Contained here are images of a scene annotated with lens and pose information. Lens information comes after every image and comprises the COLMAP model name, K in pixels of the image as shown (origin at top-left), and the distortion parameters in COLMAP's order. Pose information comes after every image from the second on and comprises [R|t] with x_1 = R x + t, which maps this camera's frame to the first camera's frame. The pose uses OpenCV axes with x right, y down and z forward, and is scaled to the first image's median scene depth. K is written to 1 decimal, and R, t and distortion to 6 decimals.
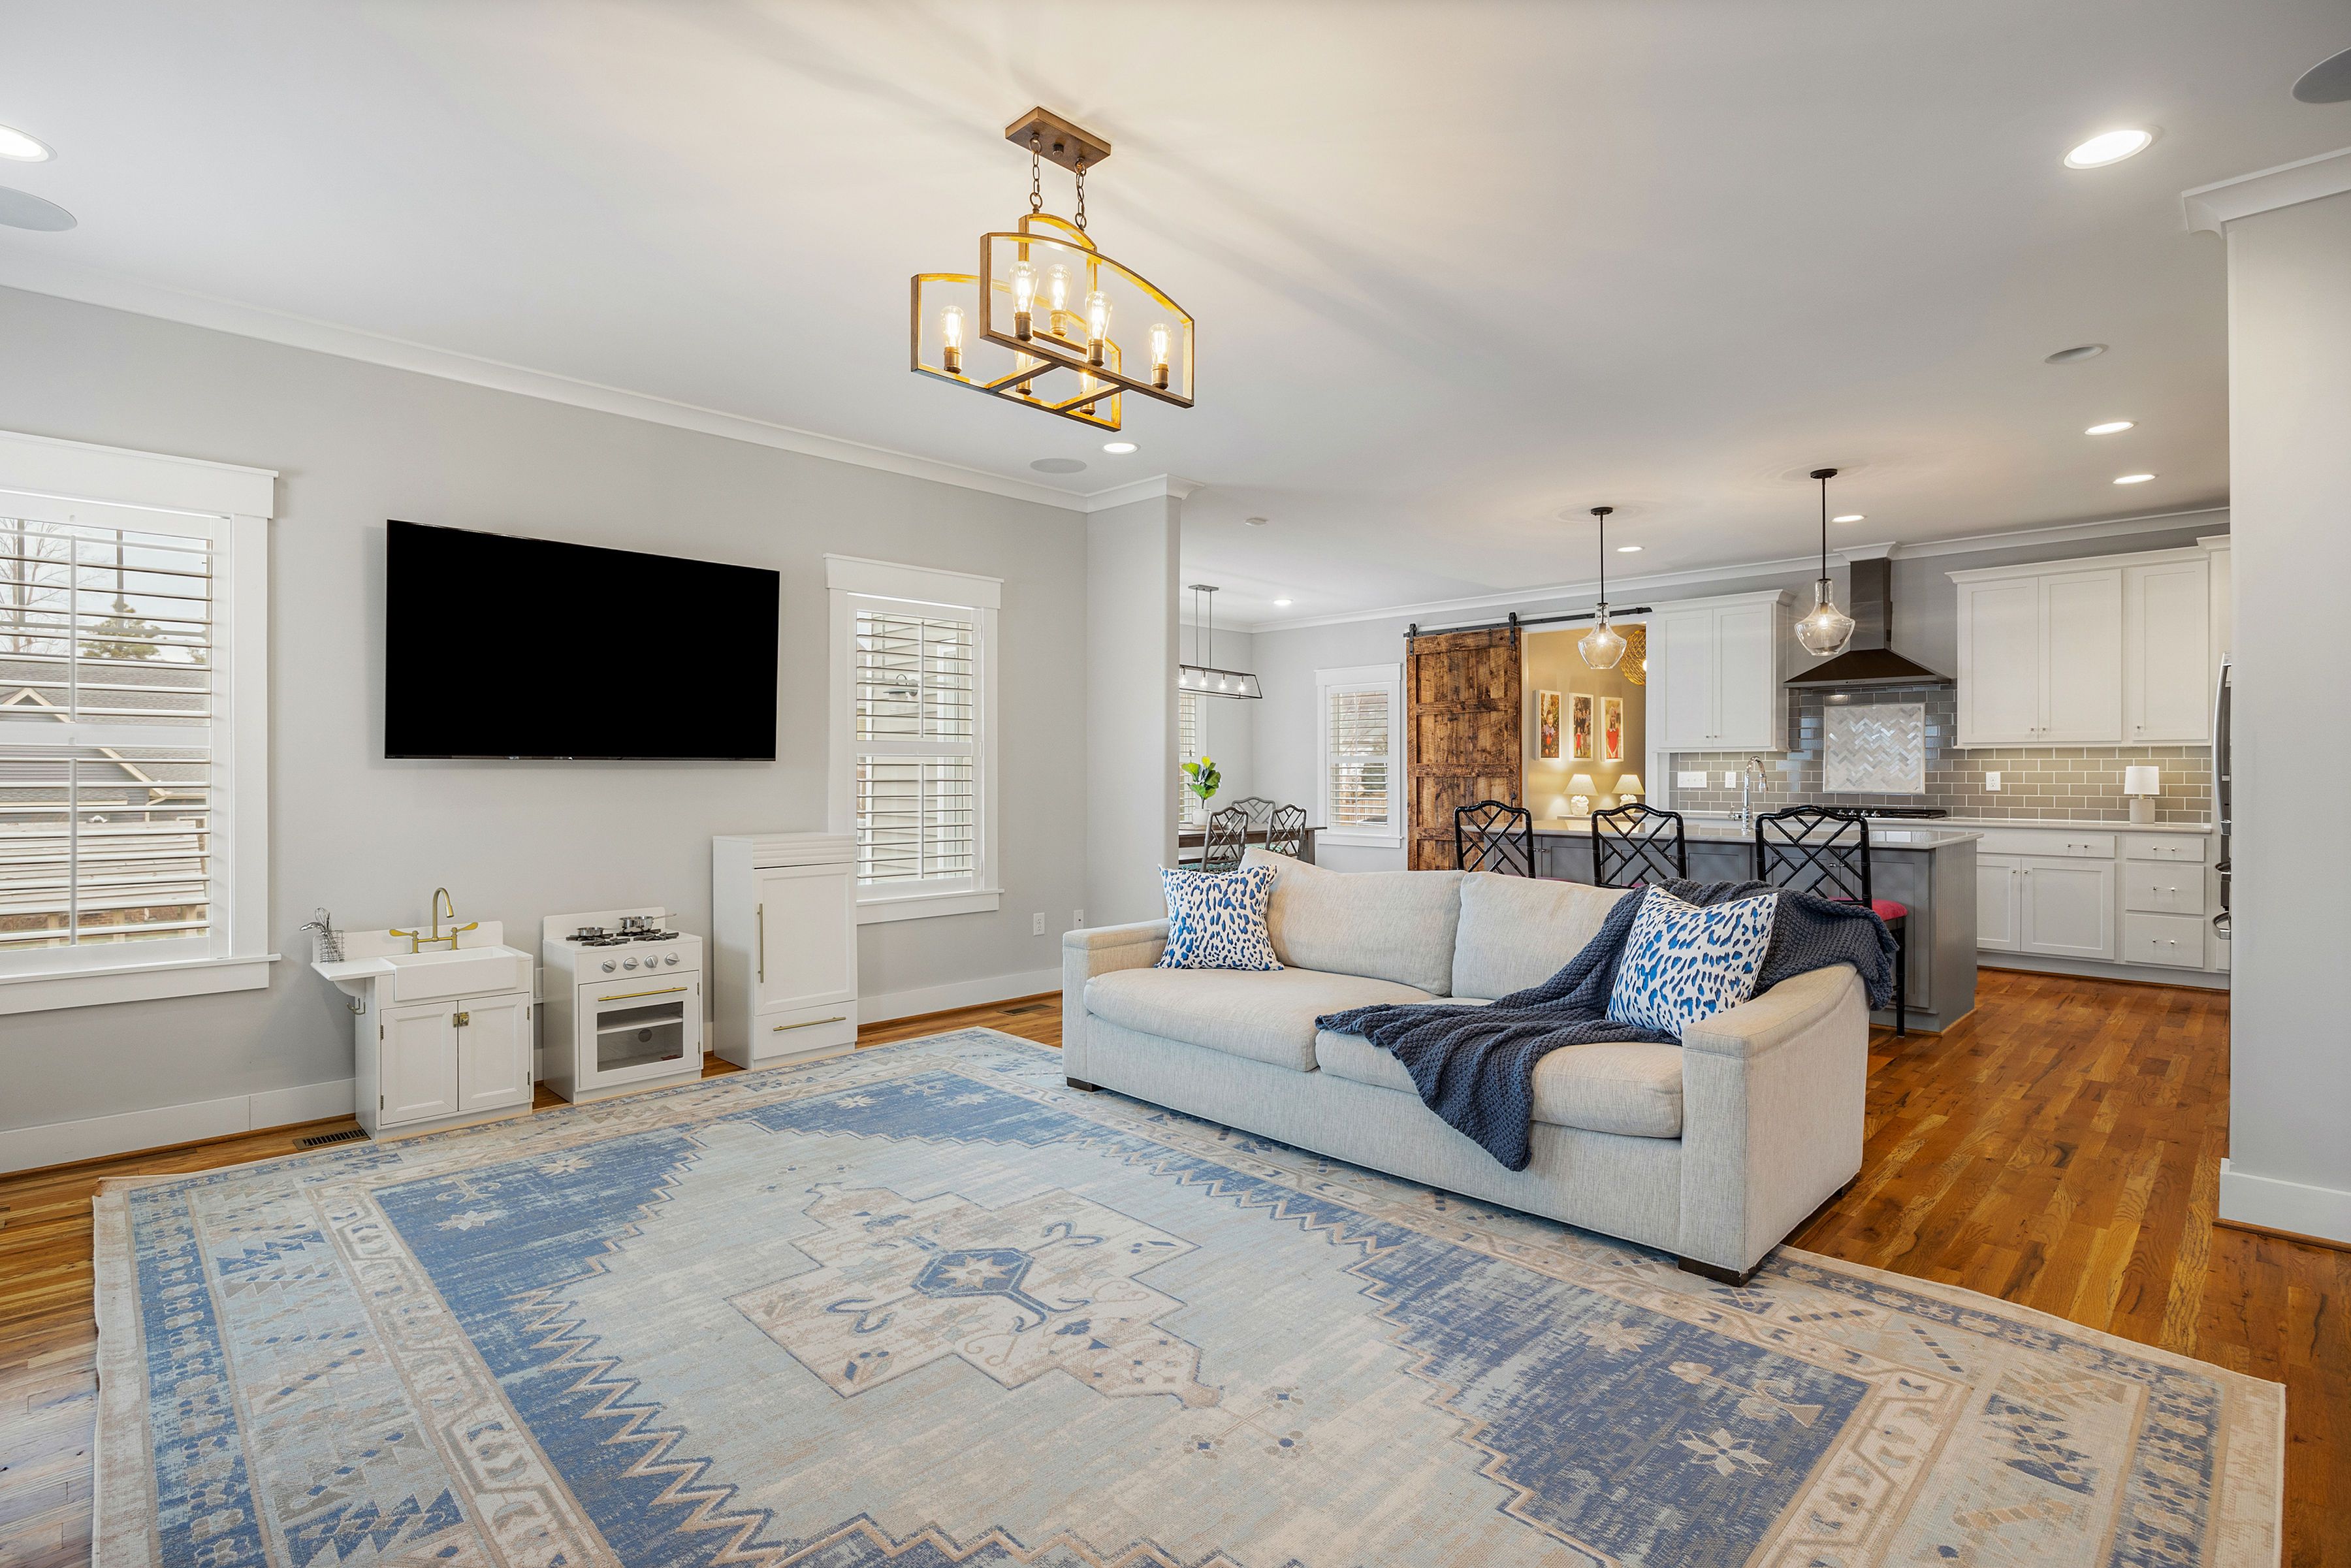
lens RADIAL K [[1122.7, 0, 1170.4], [0, 1122.7, 776.5], [0, 0, 1]] dist [-0.006833, -0.000624]
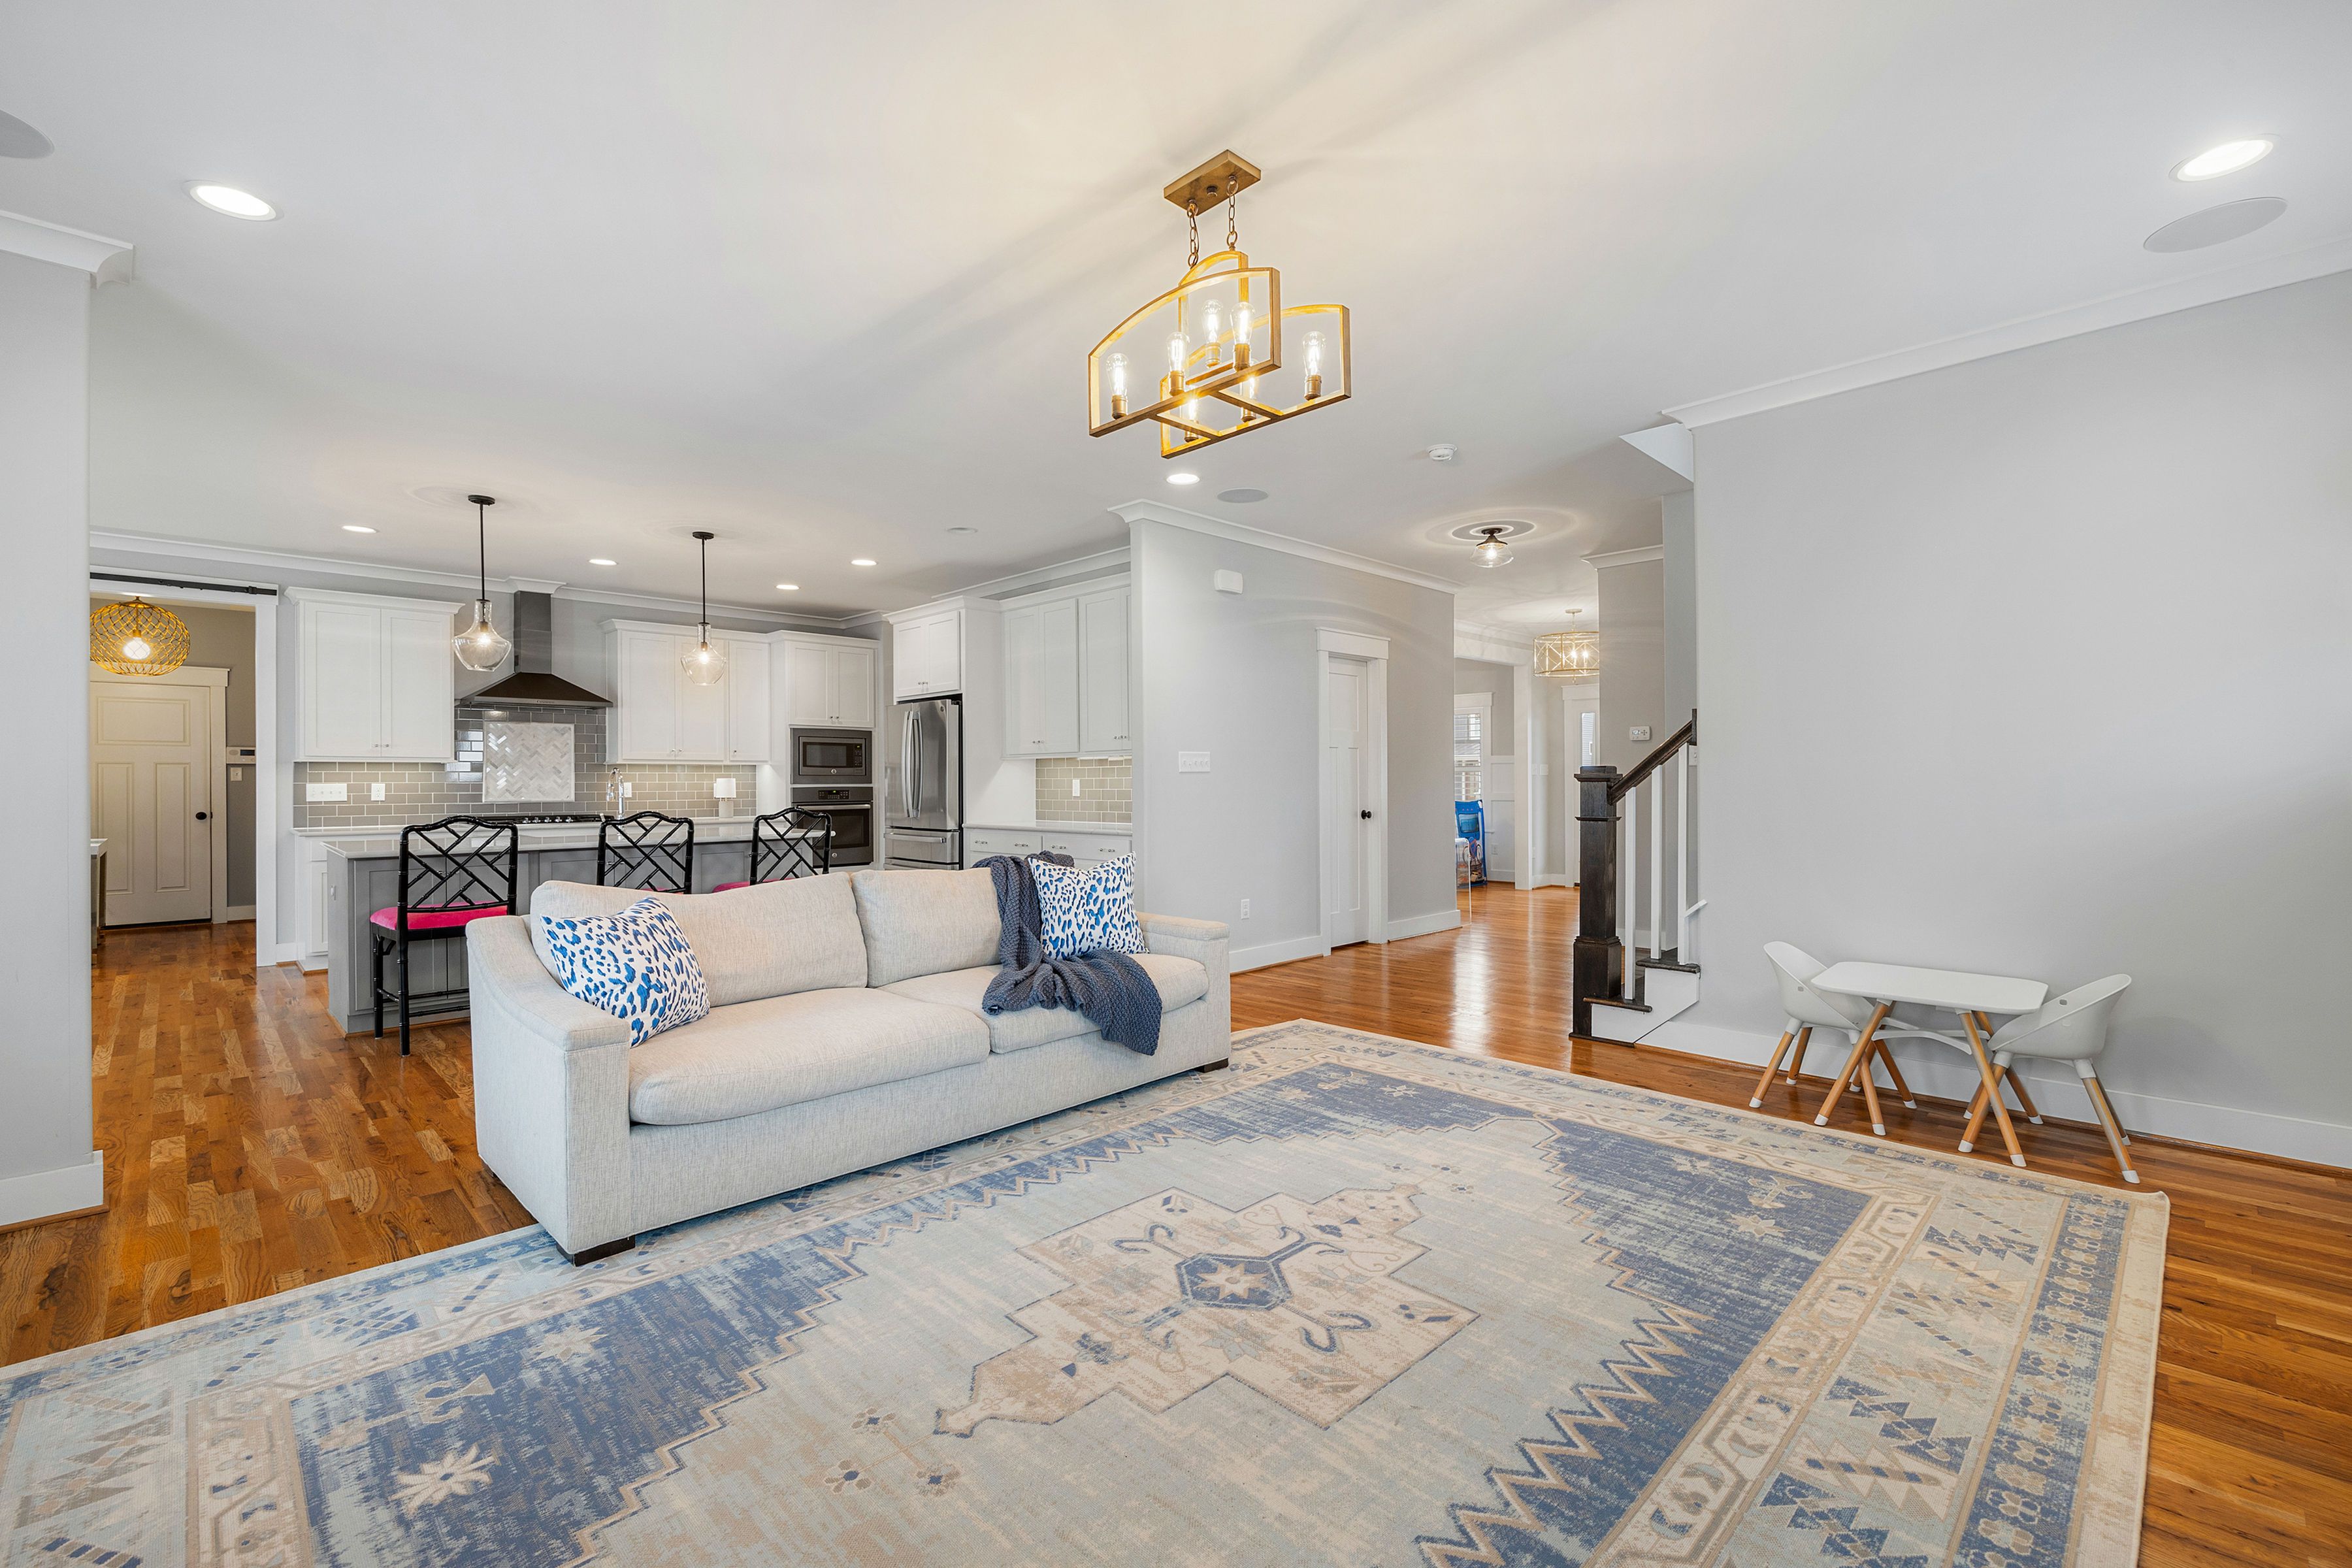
lens RADIAL K [[1009.1, 0, 1161.1], [0, 1009.1, 785.6], [0, 0, 1]] dist [-0.003997, 0.001145]
pose [[0.005183, -0.003894, 0.999979, -0.656548], [0.008653, 0.999955, 0.003849, 0.000284], [-0.999949, 0.008633, 0.005217, 0.650337]]
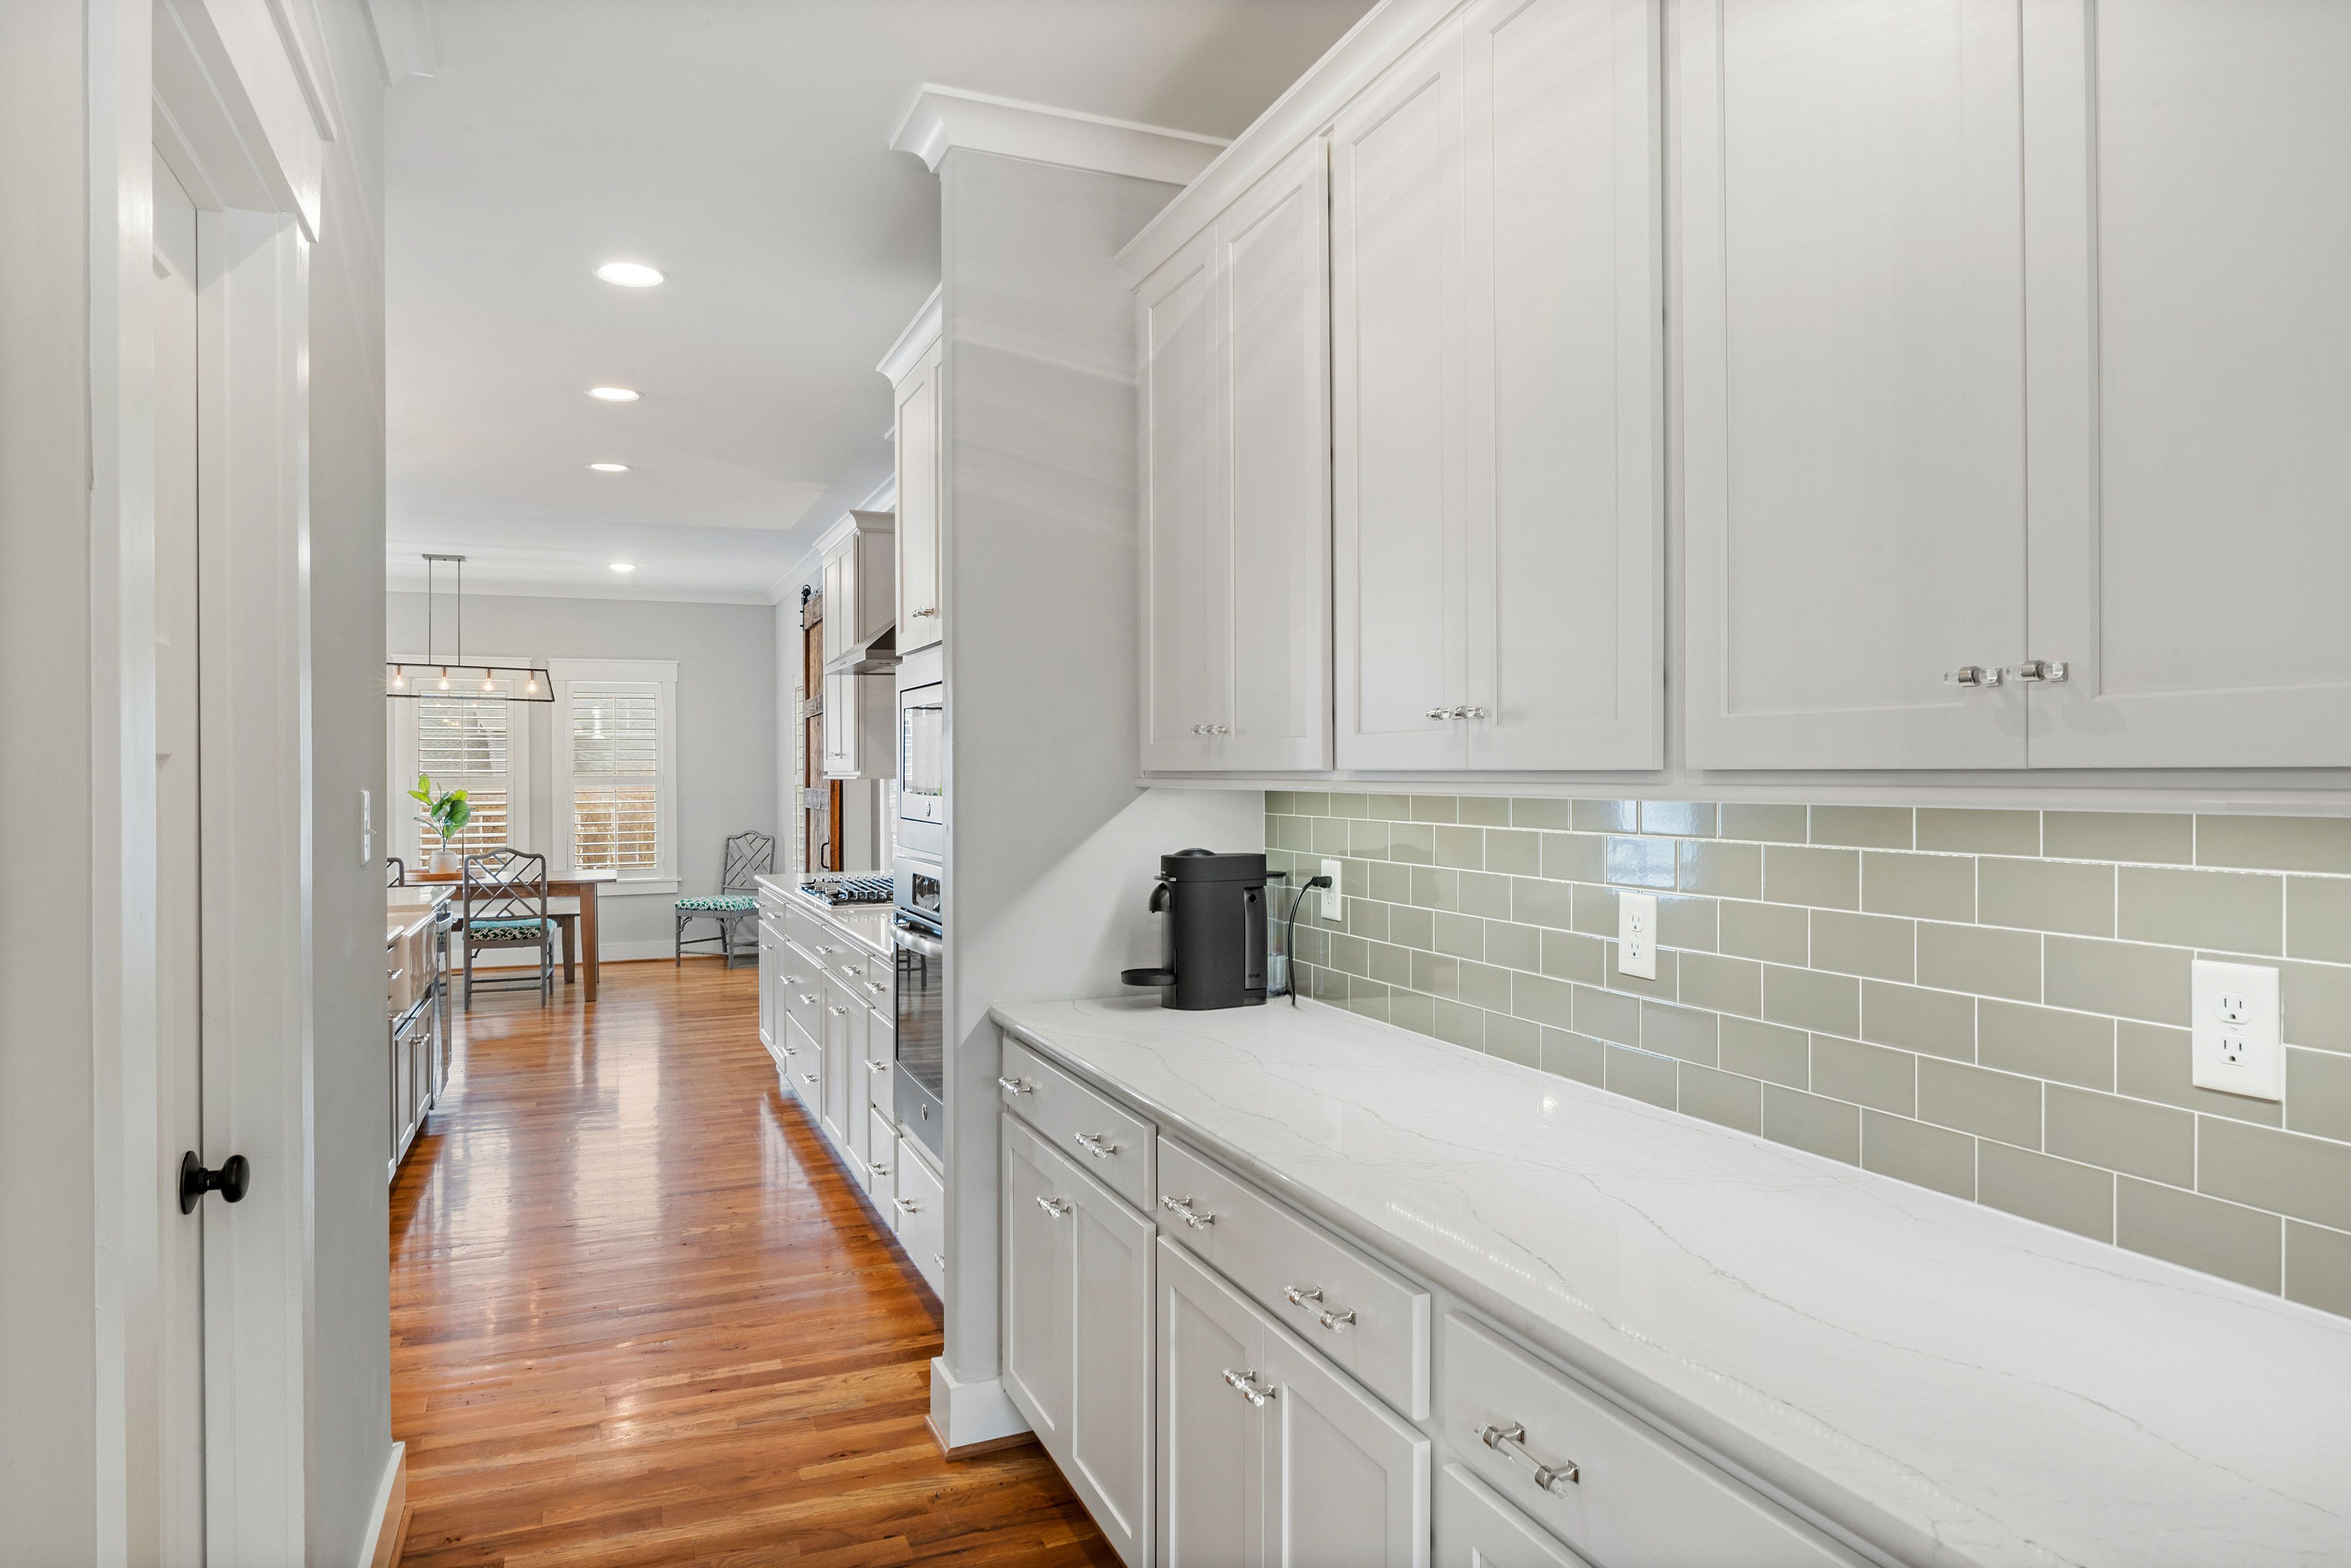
lens RADIAL K [[1463.0, 0, 1181.4], [0, 1463.0, 769.6], [0, 0, 1]] dist [-0.005767, -0.001563]
pose [[0.925716, -0.005034, -0.378186, 1.818297], [0.003760, 0.999984, -0.004108, -0.043389], [0.378201, 0.002381, 0.925721, 0.597513]]
